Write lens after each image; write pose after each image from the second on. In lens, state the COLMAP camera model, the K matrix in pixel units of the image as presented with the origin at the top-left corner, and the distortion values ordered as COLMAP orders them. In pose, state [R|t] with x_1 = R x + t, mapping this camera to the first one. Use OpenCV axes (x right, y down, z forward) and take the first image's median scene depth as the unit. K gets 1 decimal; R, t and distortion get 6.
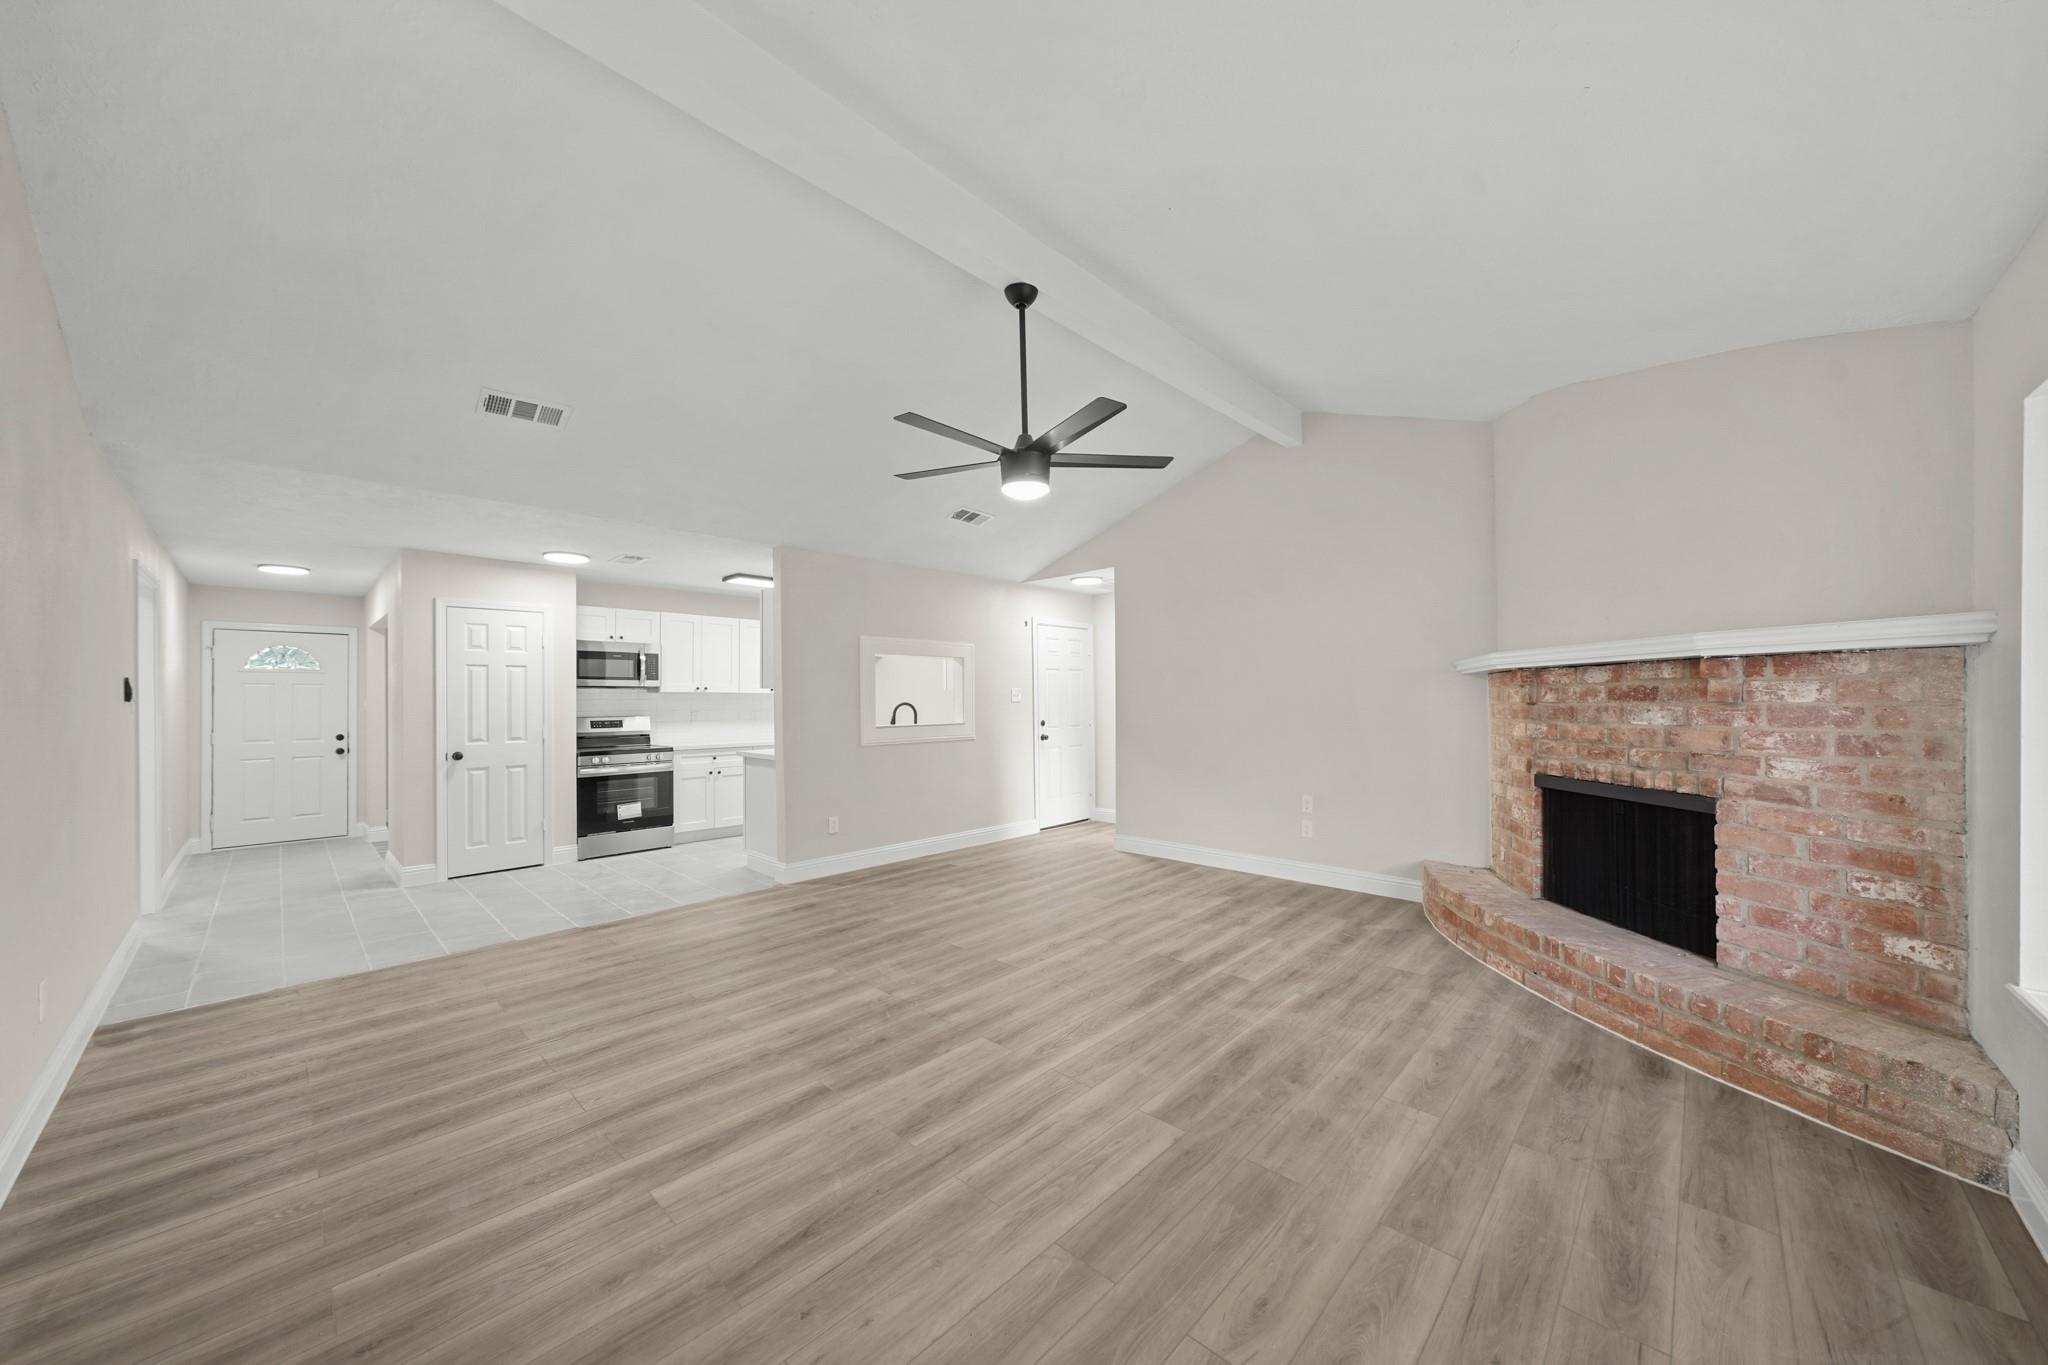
lens RADIAL K [[712.9, 0, 1017.1], [0, 712.9, 692.1], [0, 0, 1]] dist [-0.001768, -0.000508]
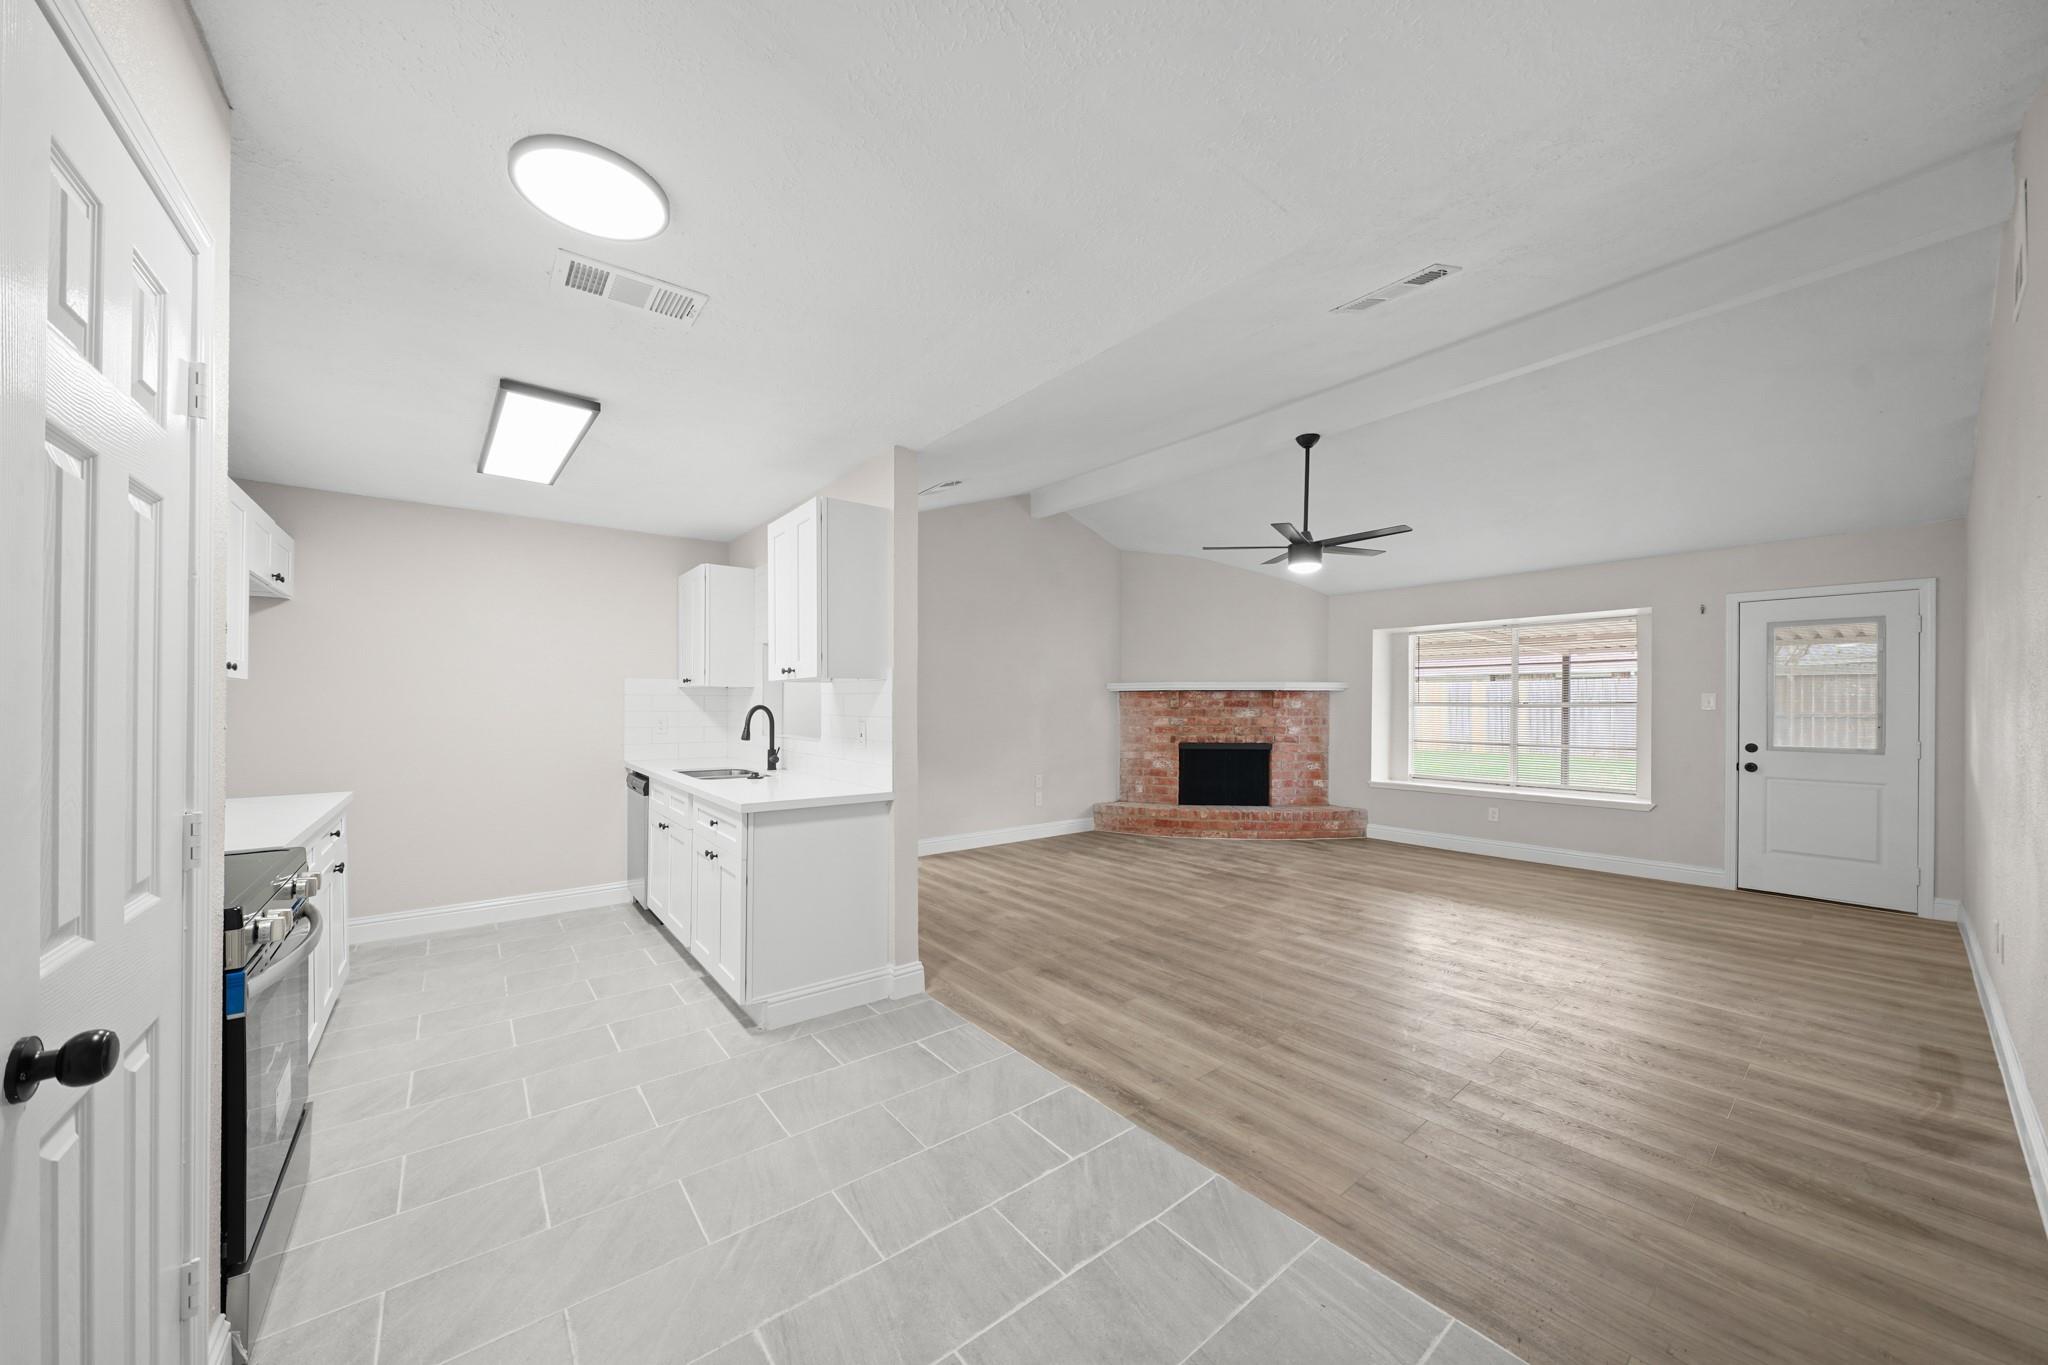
lens RADIAL K [[712.9, 0, 1032.5], [0, 712.9, 700.6], [0, 0, 1]] dist [-0.001768, -0.000508]
pose [[0.123844, 0.012874, 0.992218, -1.044943], [-0.015282, 0.999822, -0.011066, 0.018849], [-0.992184, -0.013793, 0.124019, 0.918151]]
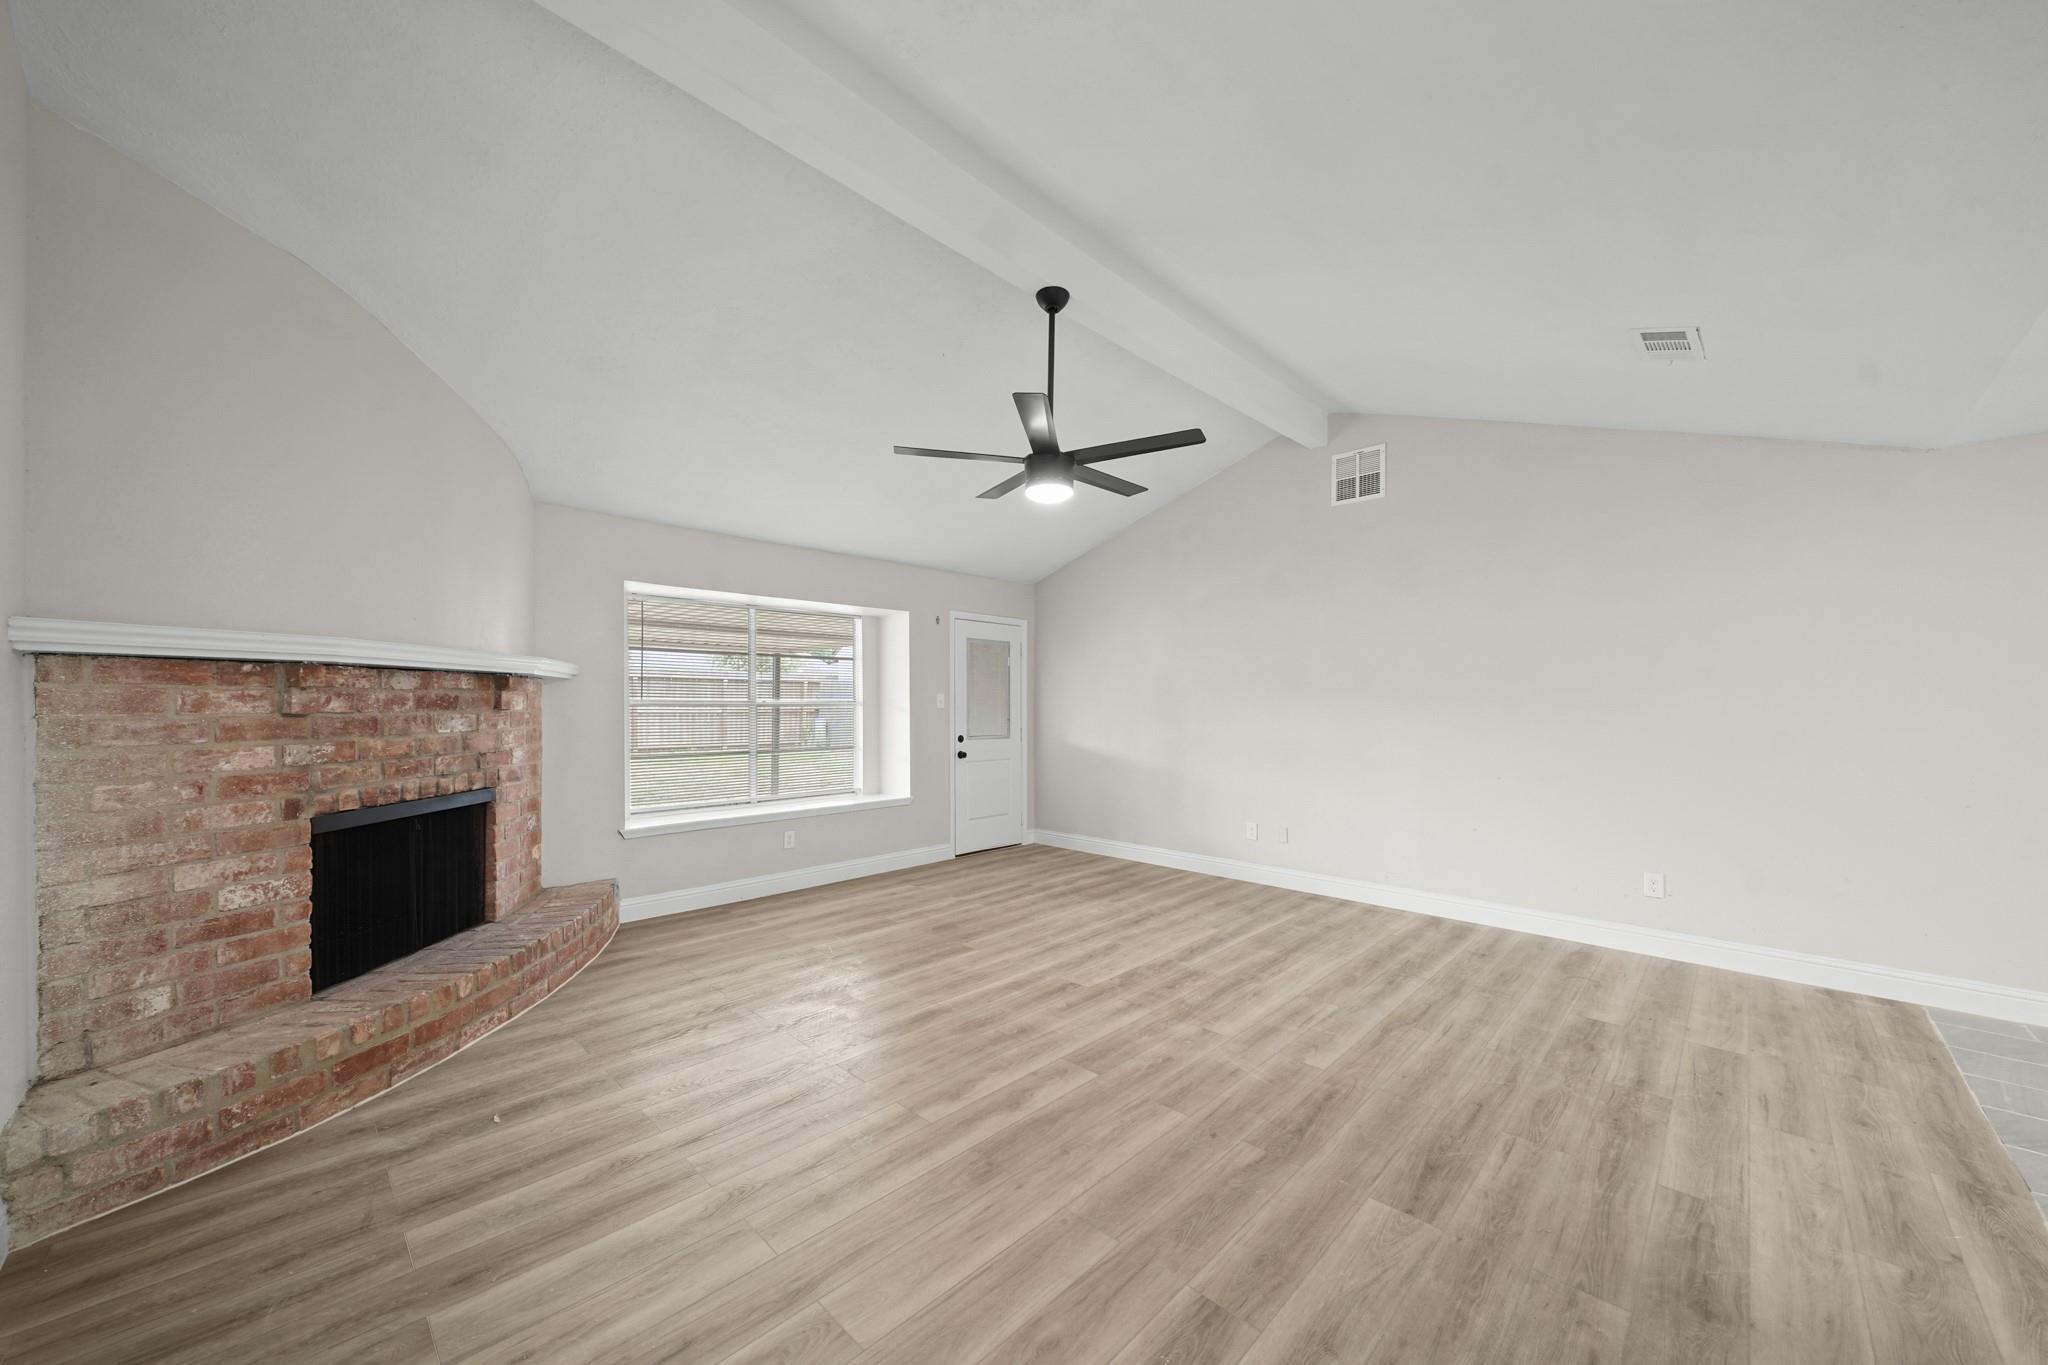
lens RADIAL K [[748.0, 0, 1014.5], [0, 748.0, 708.1], [0, 0, 1]] dist [-0.001123, -0.000200]
pose [[-0.999881, 0.005892, 0.014260, 0.031419], [0.005797, 0.999961, -0.006702, 0.014579], [-0.014299, -0.006619, -0.999876, 1.351223]]
